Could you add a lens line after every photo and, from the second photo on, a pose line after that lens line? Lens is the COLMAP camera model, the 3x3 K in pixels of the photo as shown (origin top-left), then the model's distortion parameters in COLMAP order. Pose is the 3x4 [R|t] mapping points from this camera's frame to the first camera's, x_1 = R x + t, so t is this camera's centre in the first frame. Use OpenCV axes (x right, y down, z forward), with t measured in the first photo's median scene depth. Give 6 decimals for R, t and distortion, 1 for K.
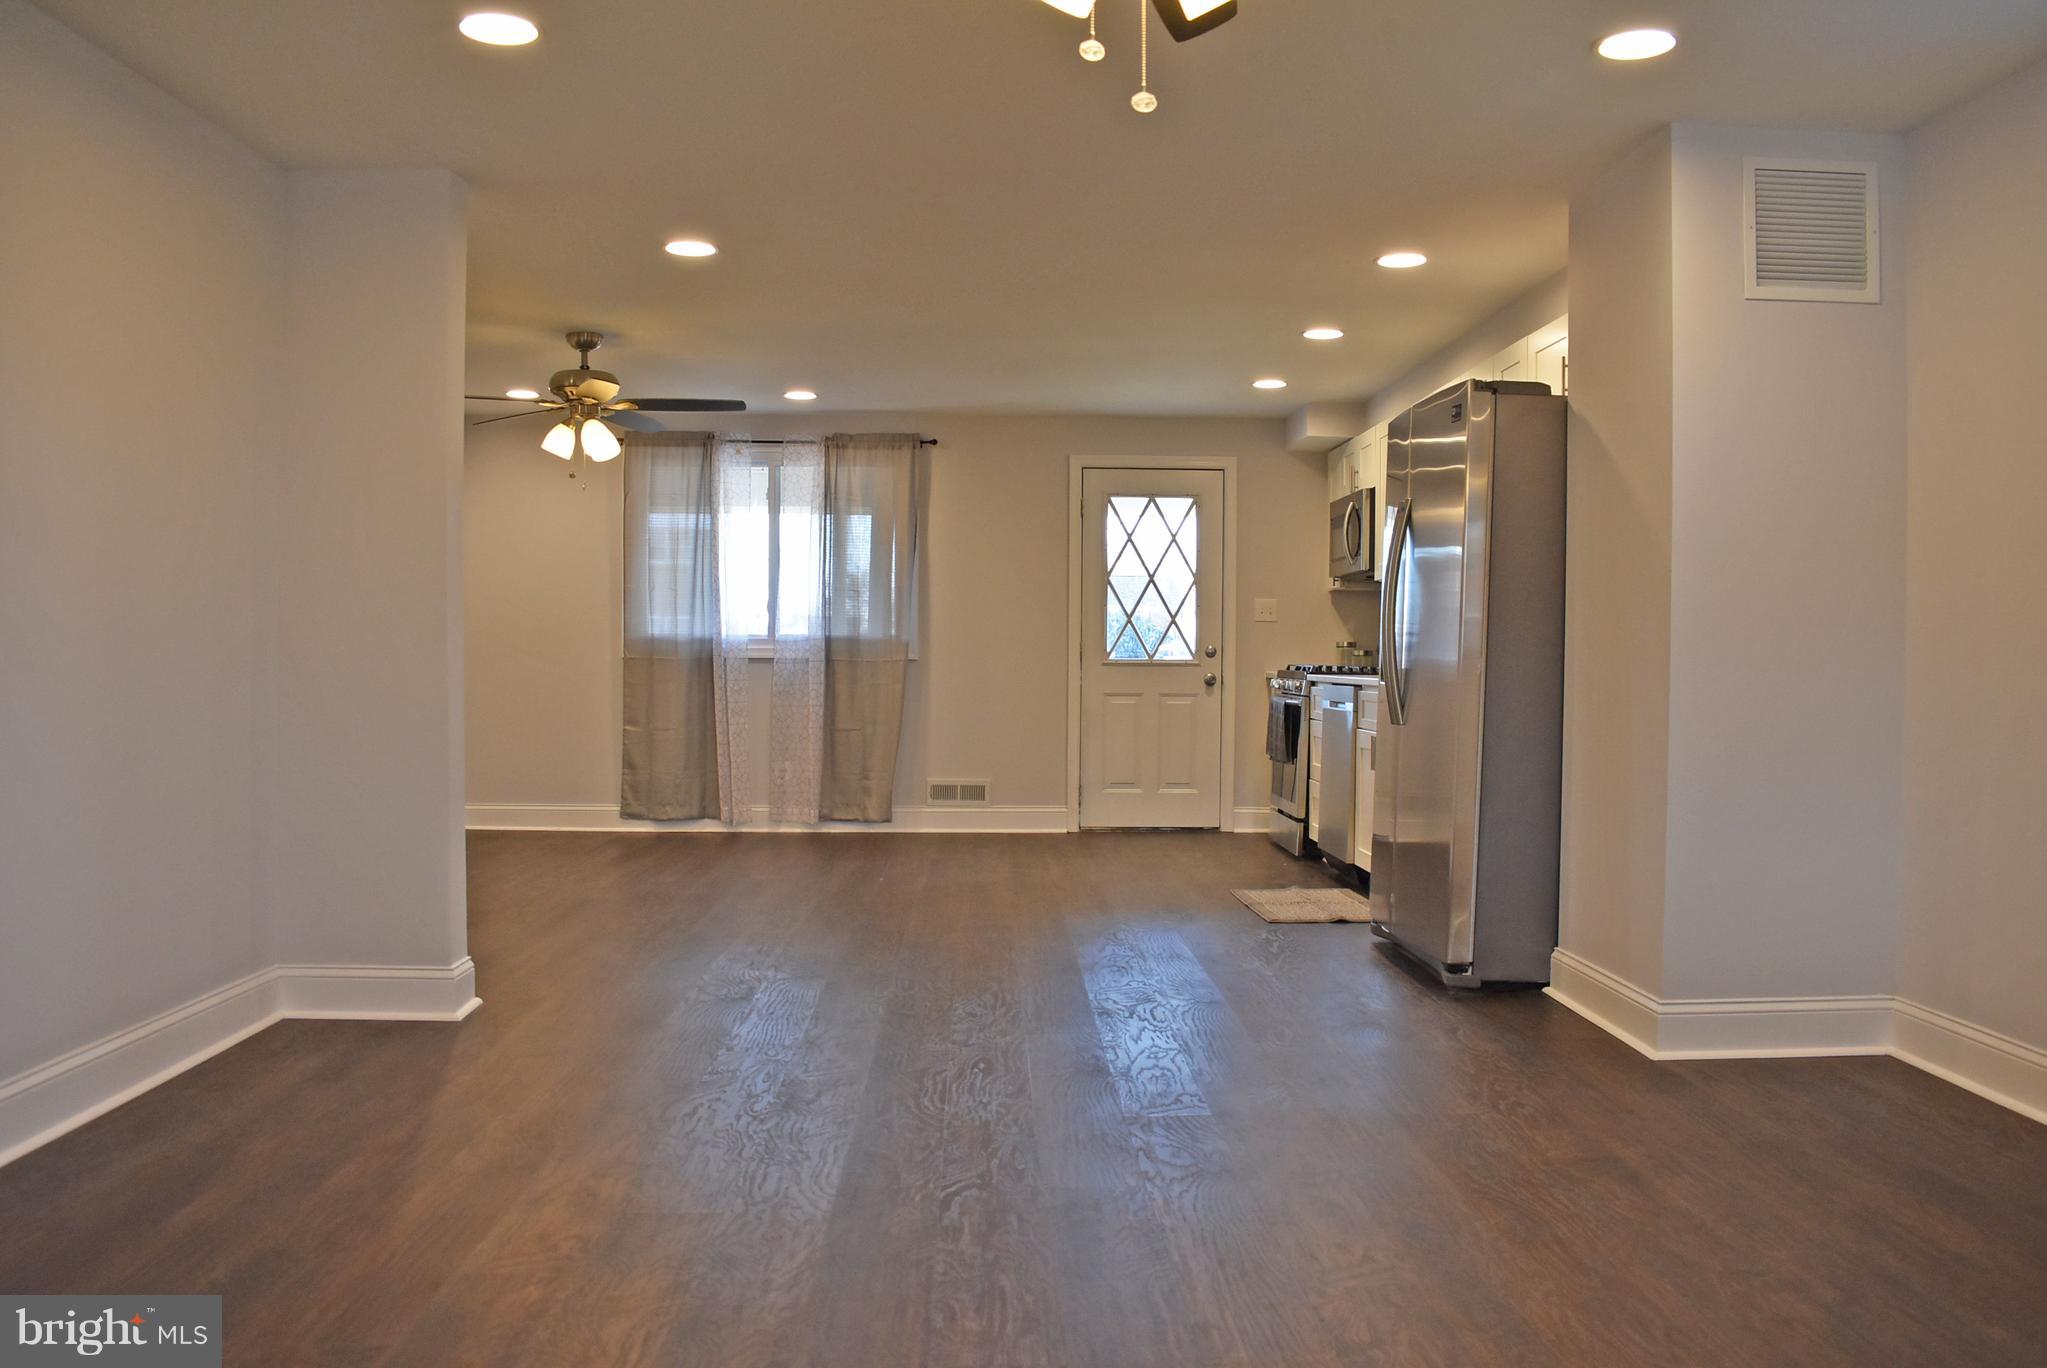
lens RADIAL K [[1604.6, 0, 1077.4], [0, 1604.6, 690.4], [0, 0, 1]] dist [-0.100366, 0.021992]
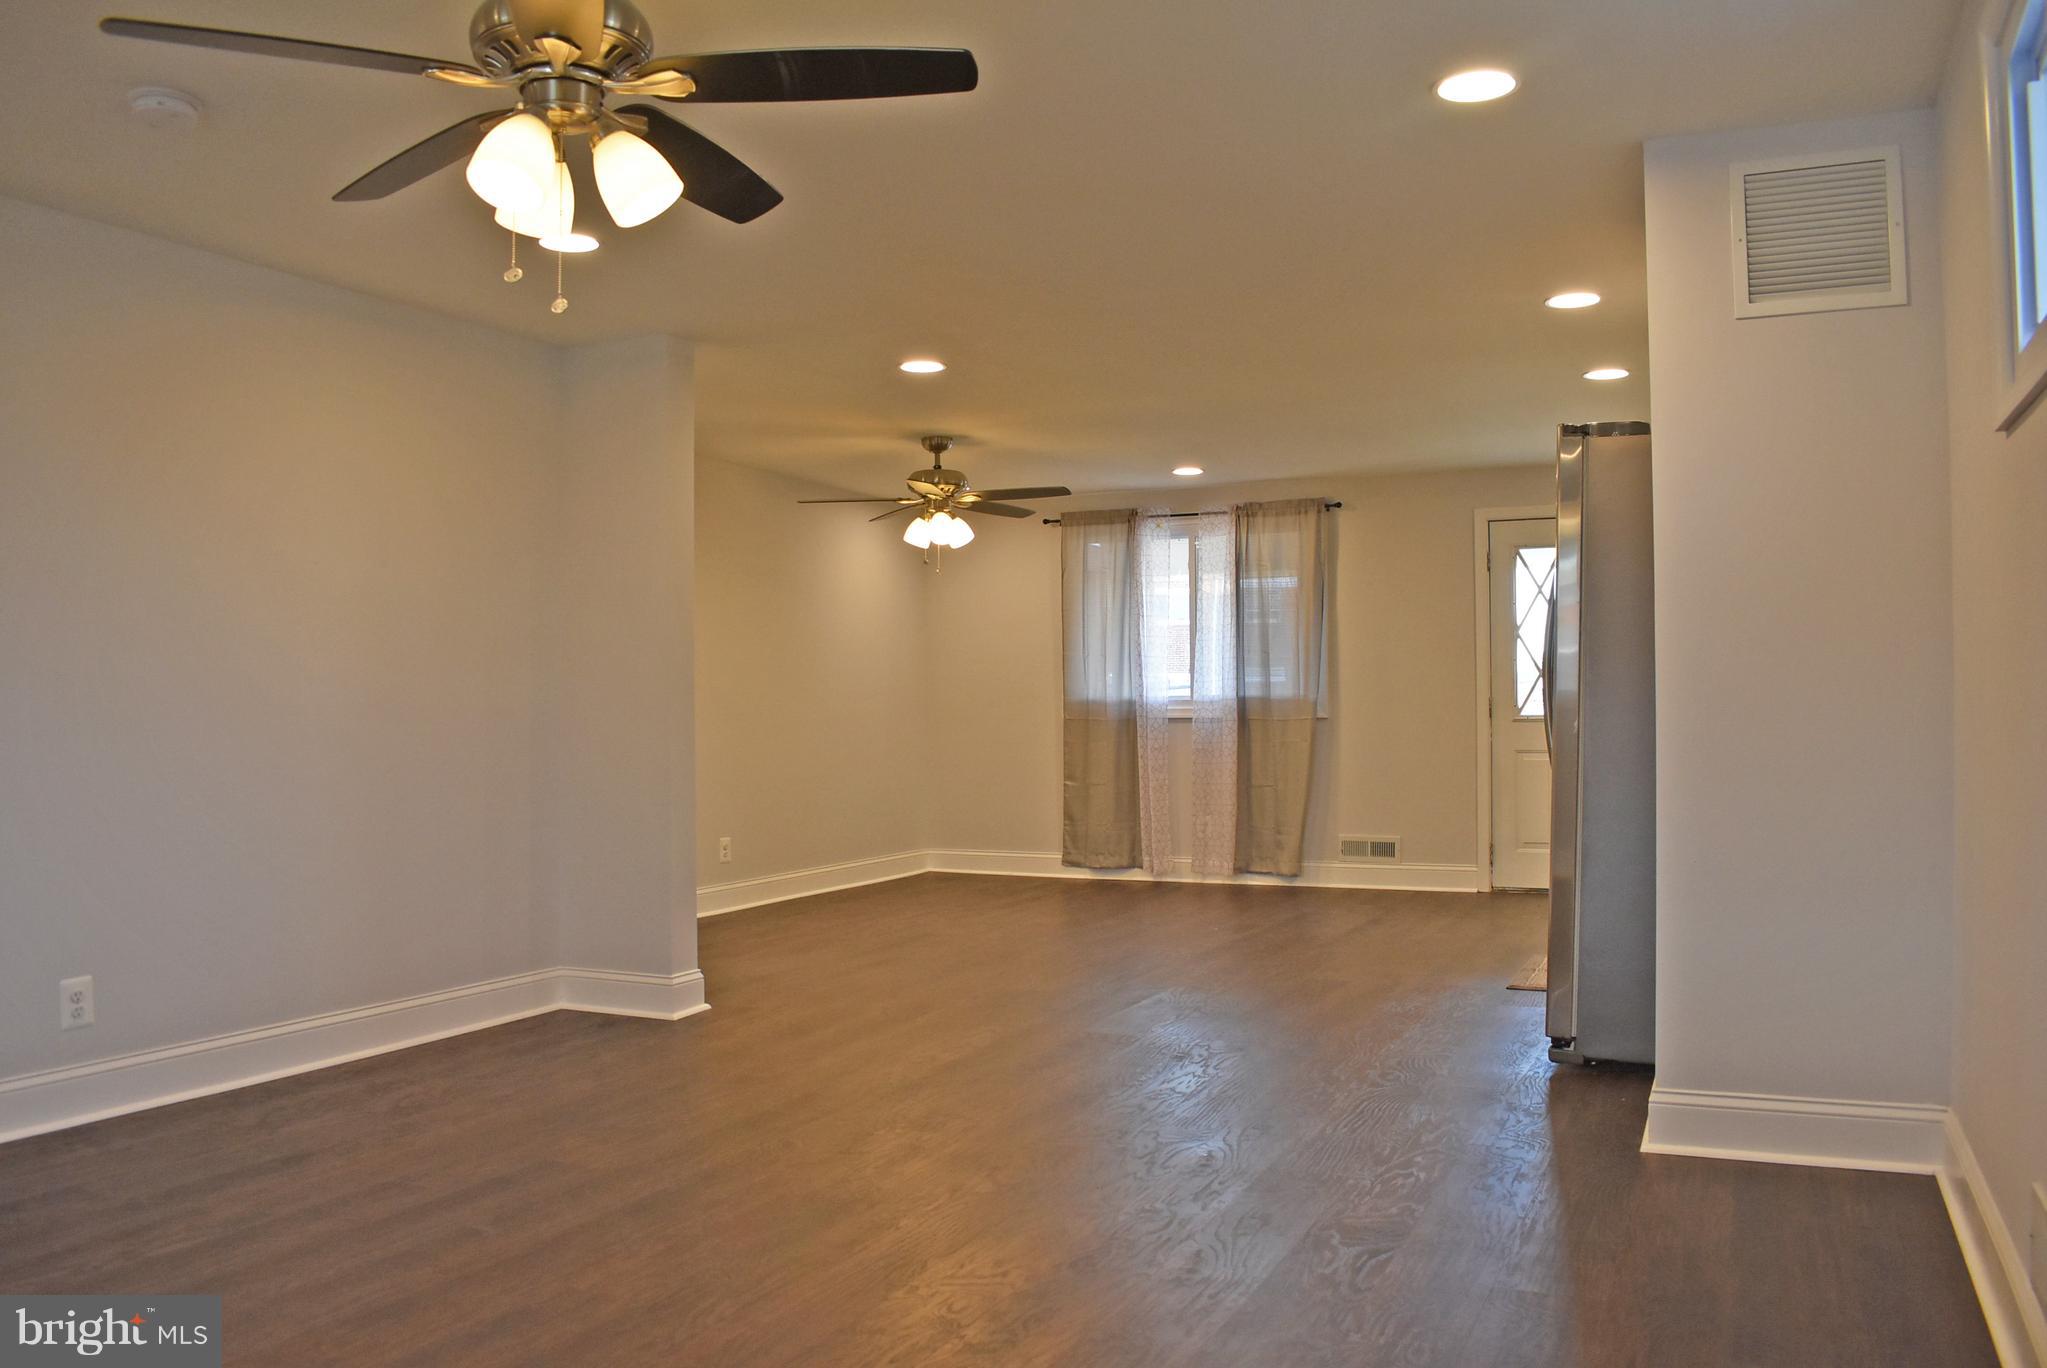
lens RADIAL K [[1604.6, 0, 1038.4], [0, 1604.6, 683.4], [0, 0, 1]] dist [-0.100366, 0.021992]
pose [[0.890831, -0.020143, -0.453887, 0.202071], [0.002743, 0.999237, -0.038962, -0.001854], [0.454326, 0.033463, 0.890207, 0.006261]]
